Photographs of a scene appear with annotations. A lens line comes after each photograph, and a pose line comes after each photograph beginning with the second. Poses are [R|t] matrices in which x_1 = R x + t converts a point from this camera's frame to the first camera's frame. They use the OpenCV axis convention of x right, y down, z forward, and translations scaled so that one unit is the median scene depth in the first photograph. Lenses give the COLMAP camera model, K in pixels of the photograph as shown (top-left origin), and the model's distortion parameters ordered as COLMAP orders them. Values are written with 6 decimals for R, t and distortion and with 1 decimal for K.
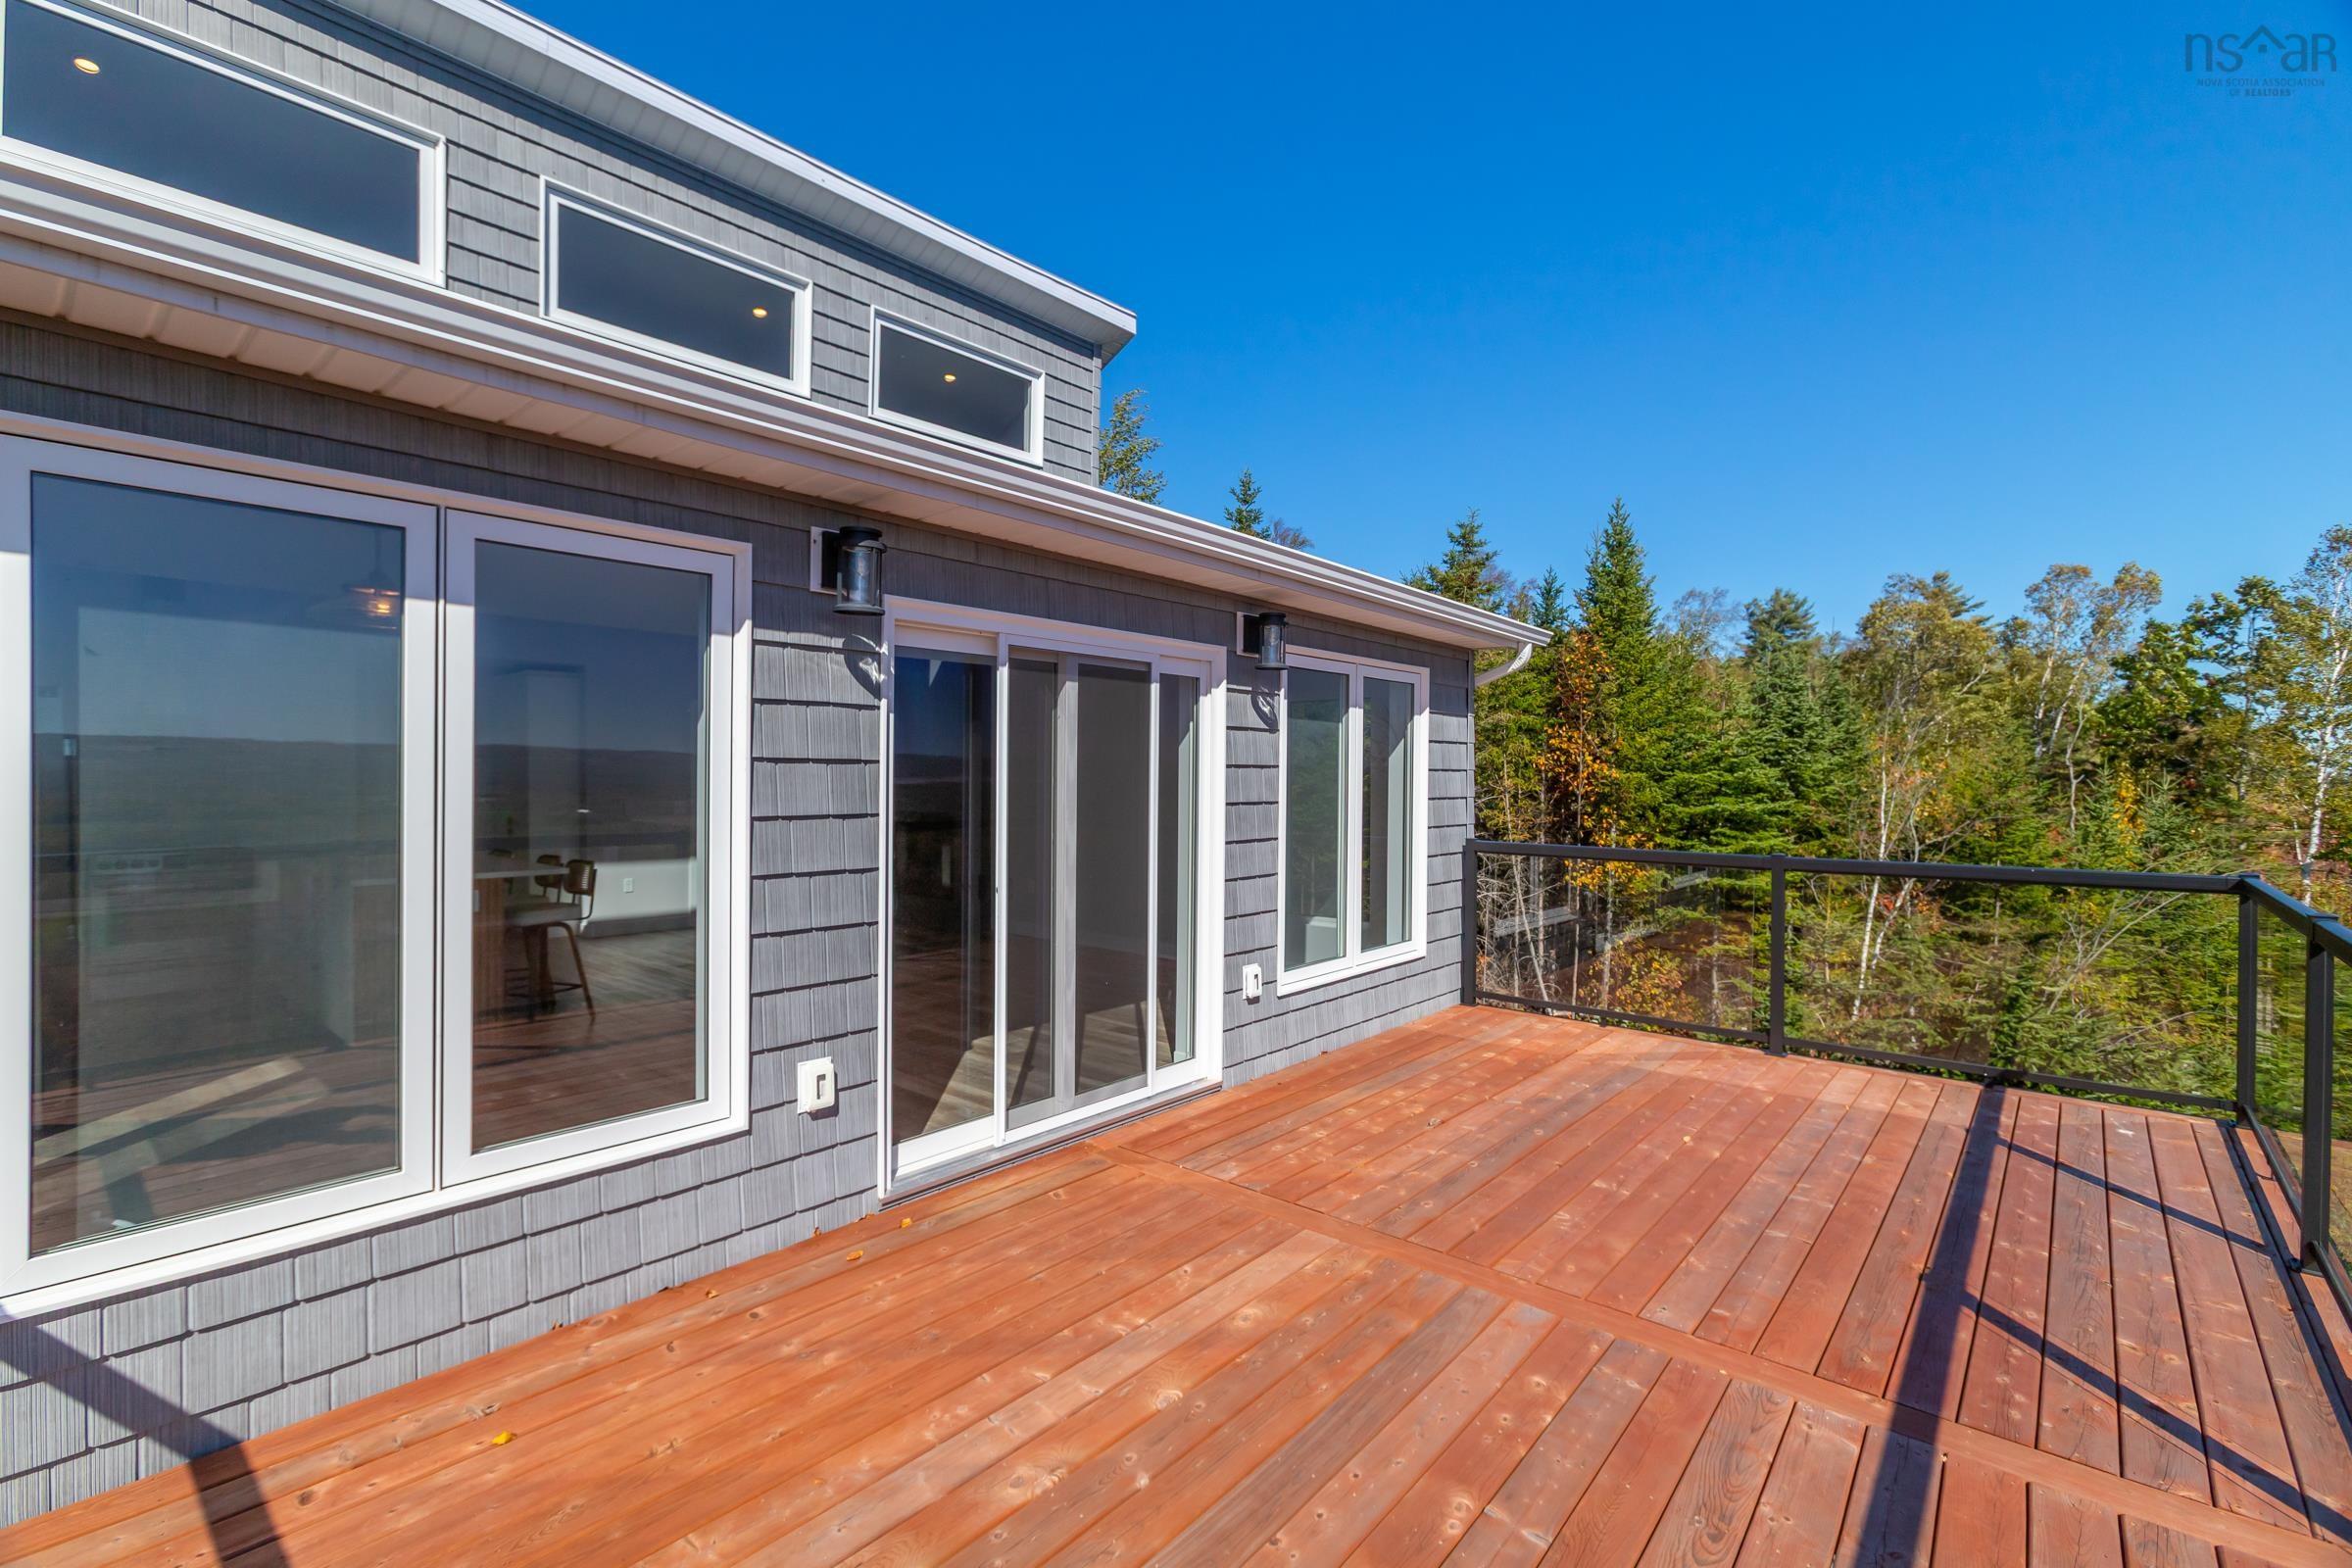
lens RADIAL K [[1039.1, 0, 1185.4], [0, 1039.1, 767.8], [0, 0, 1]] dist [-0.012849, 0.005539]
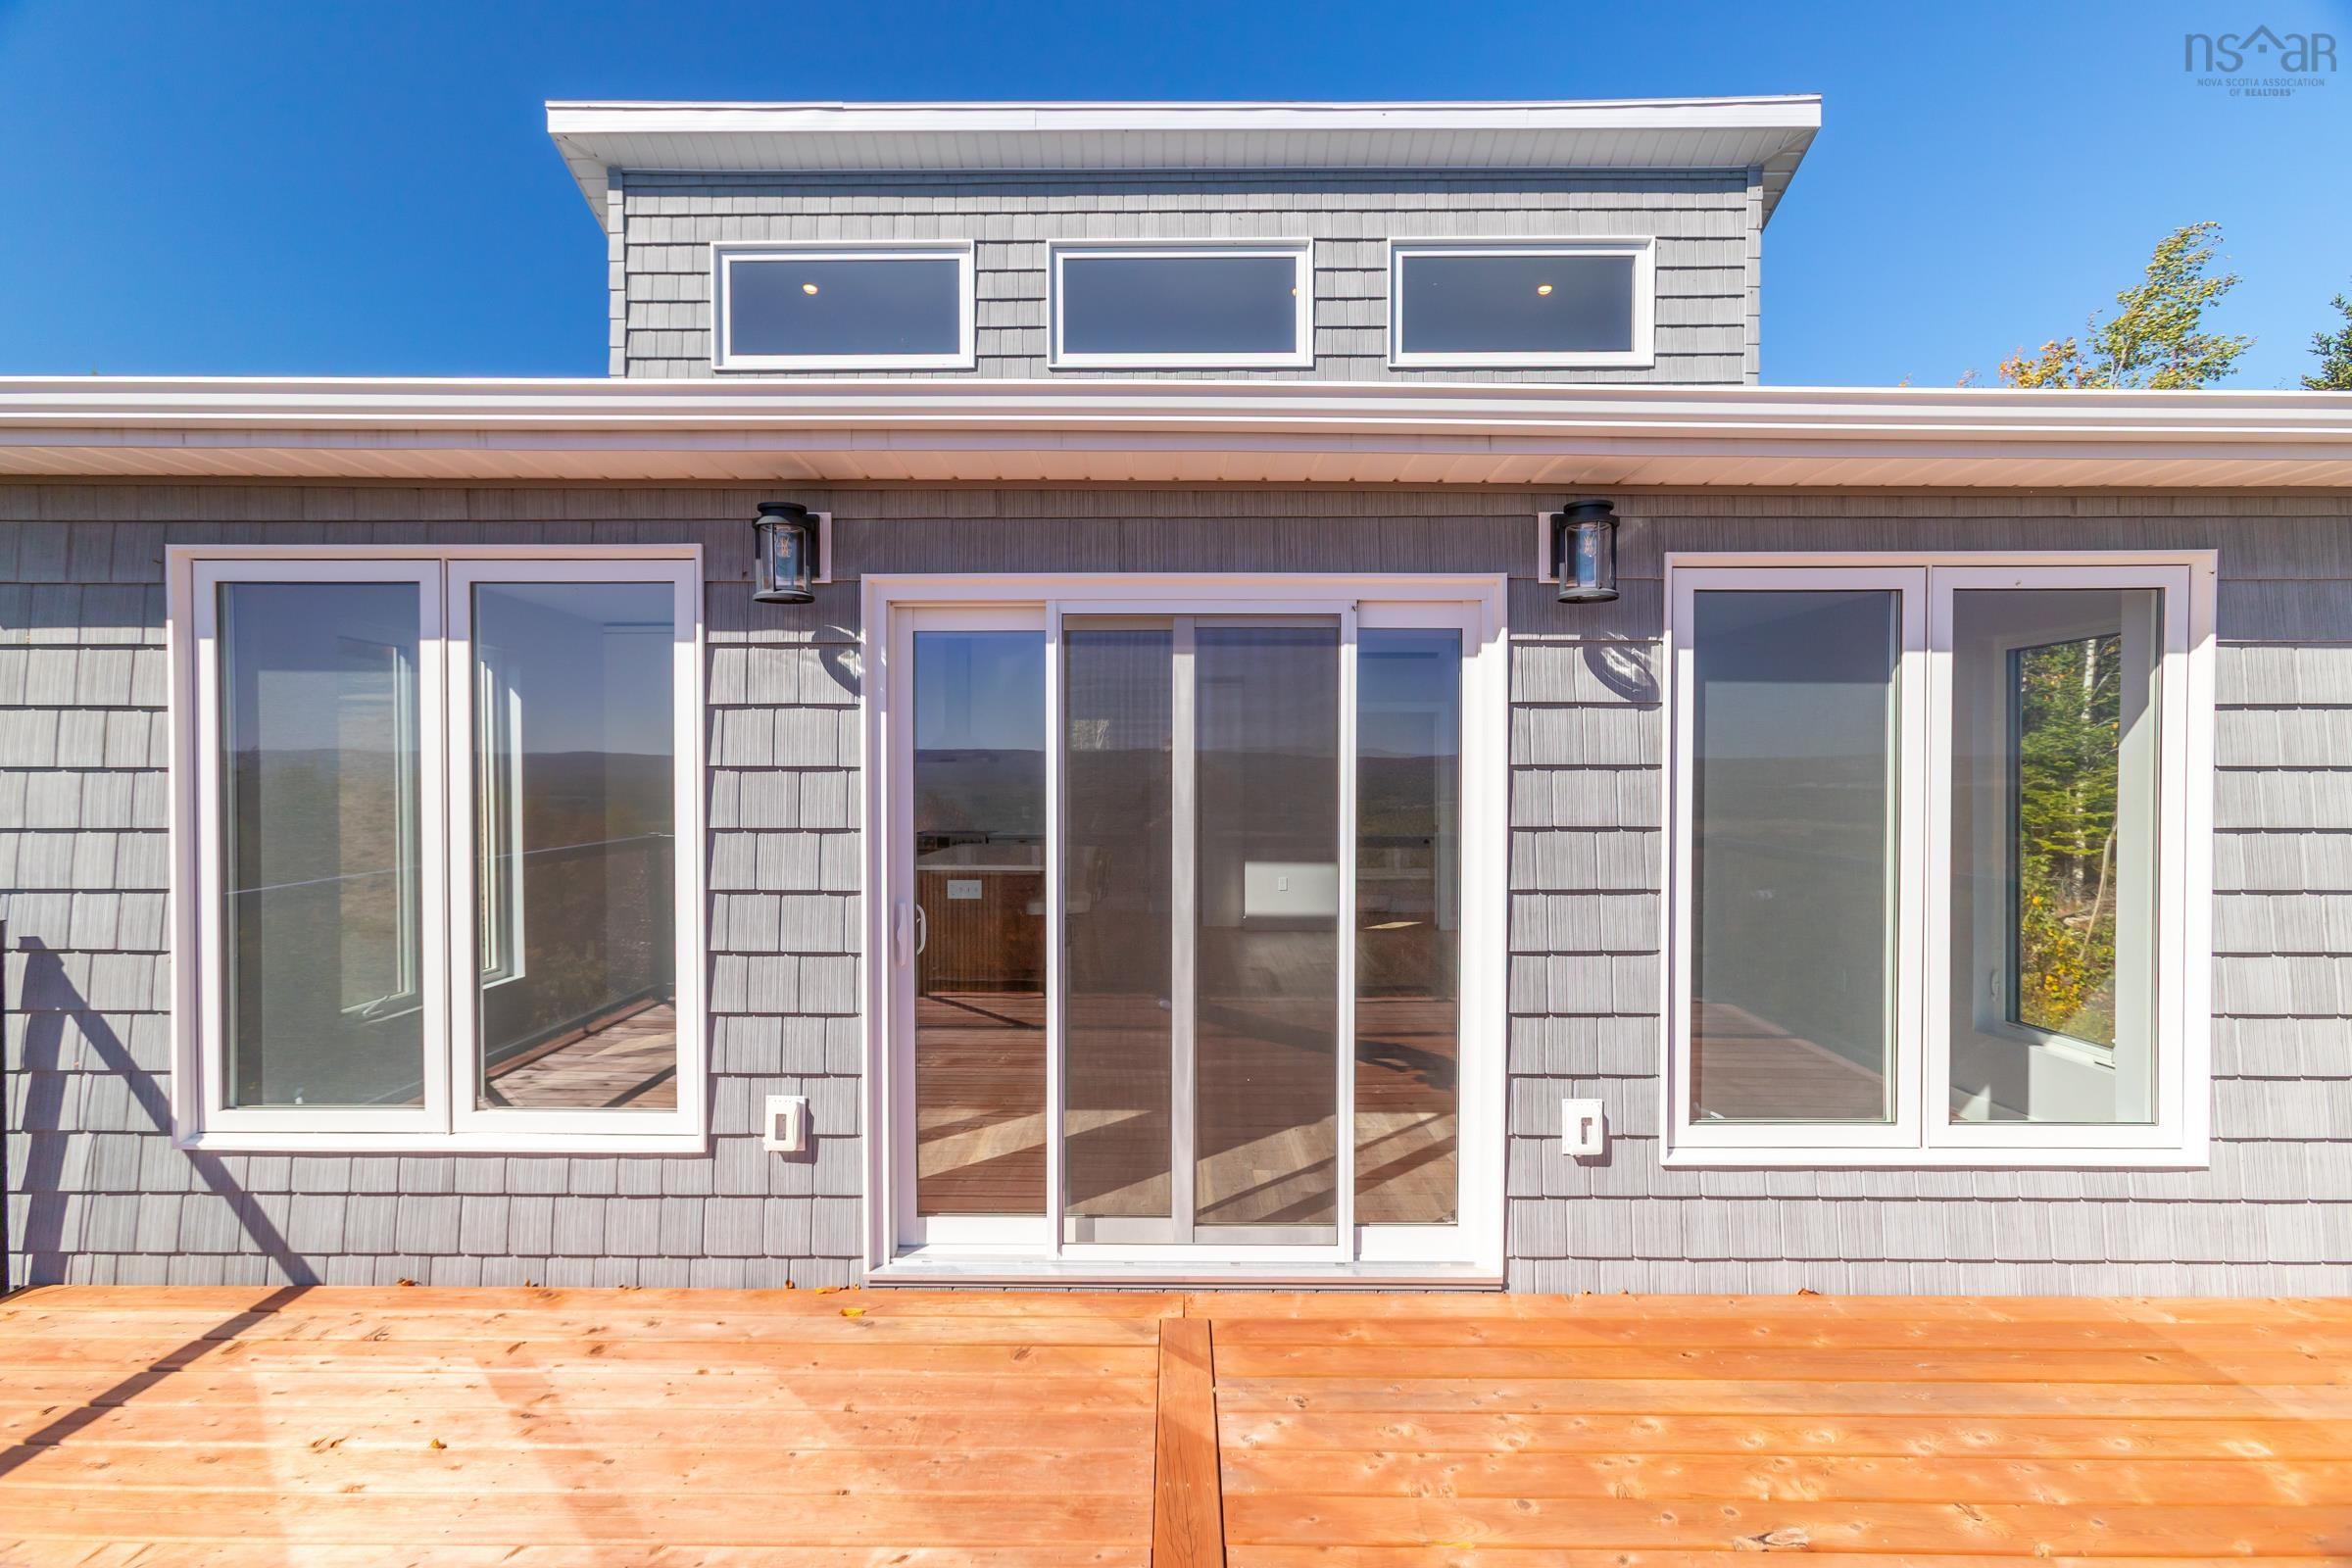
lens RADIAL K [[1039.1, 0, 1175.8], [0, 1039.1, 784.7], [0, 0, 1]] dist [-0.012849, 0.005539]
pose [[0.642644, 0.002728, -0.766160, 0.388368], [0.008686, 0.999903, 0.010846, -0.000078], [0.766116, -0.013625, 0.642558, 0.469250]]
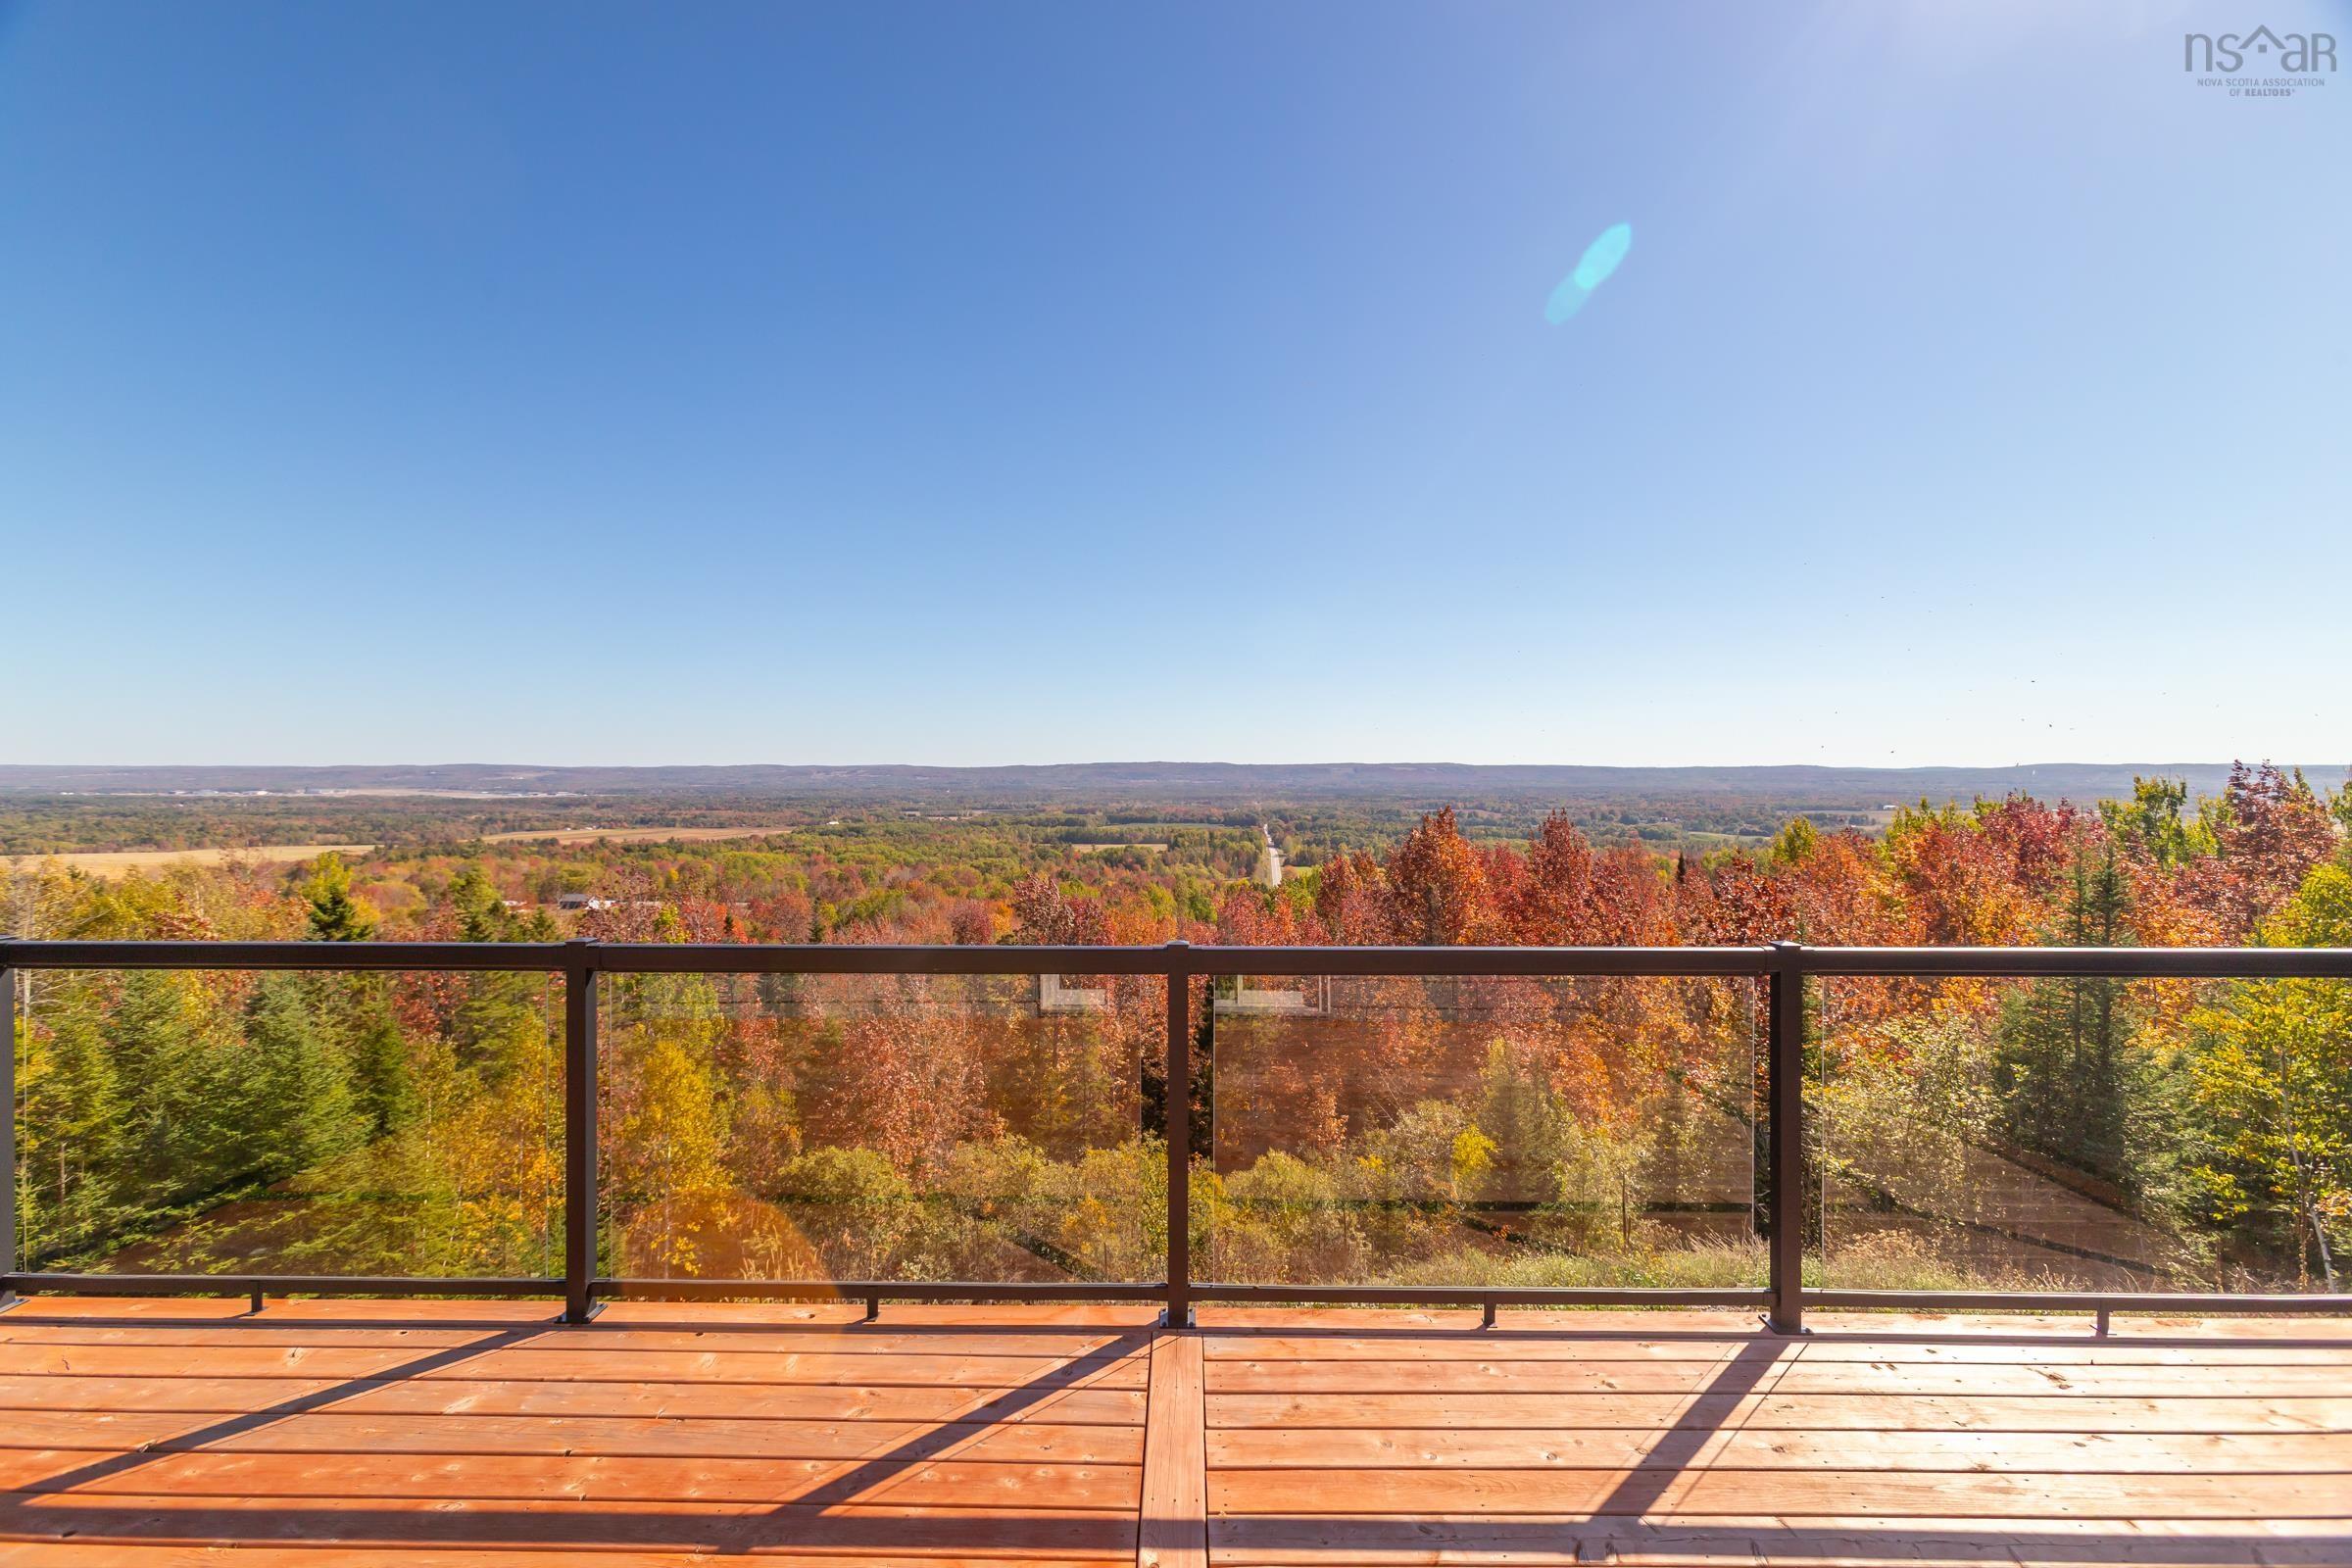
lens RADIAL K [[1039.1, 0, 1173.0], [0, 1039.1, 780.1], [0, 0, 1]] dist [-0.012849, 0.005539]
pose [[-0.631071, -0.005207, 0.775708, 0.014055], [-0.001498, 0.999984, 0.005493, -0.005275], [-0.775724, 0.002304, -0.631068, 0.780985]]
